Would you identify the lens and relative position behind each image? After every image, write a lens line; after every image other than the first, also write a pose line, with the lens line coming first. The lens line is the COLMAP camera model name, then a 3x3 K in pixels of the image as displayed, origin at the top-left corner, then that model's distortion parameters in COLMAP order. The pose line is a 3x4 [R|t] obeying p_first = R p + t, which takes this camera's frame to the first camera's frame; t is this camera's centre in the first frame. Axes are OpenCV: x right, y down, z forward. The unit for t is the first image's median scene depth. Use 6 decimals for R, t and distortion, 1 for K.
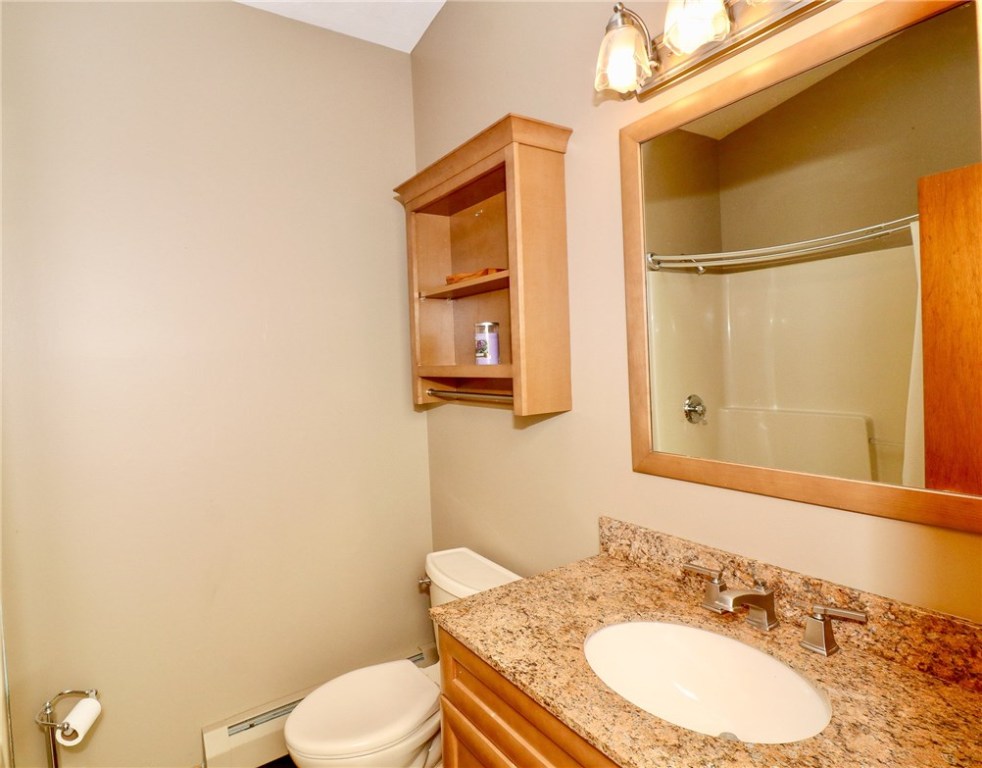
lens RADIAL K [[535.6, 0, 491.0], [0, 535.6, 384.0], [0, 0, 1]] dist [-0.005253, -0.001990]
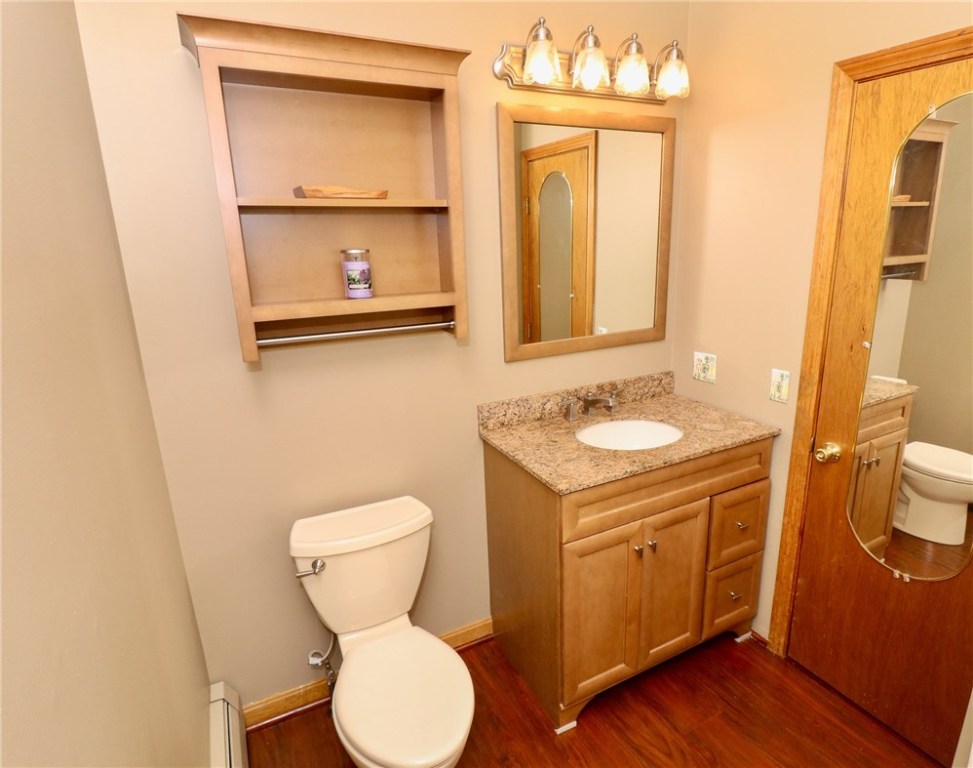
lens RADIAL K [[538.3, 0, 486.5], [0, 538.3, 384.0], [0, 0, 1]] dist [0.001385, -0.000015]
pose [[0.134679, -0.223968, 0.965246, -1.190110], [0.064177, 0.974047, 0.217056, -0.101929], [-0.988809, 0.032713, 0.145557, 0.881700]]
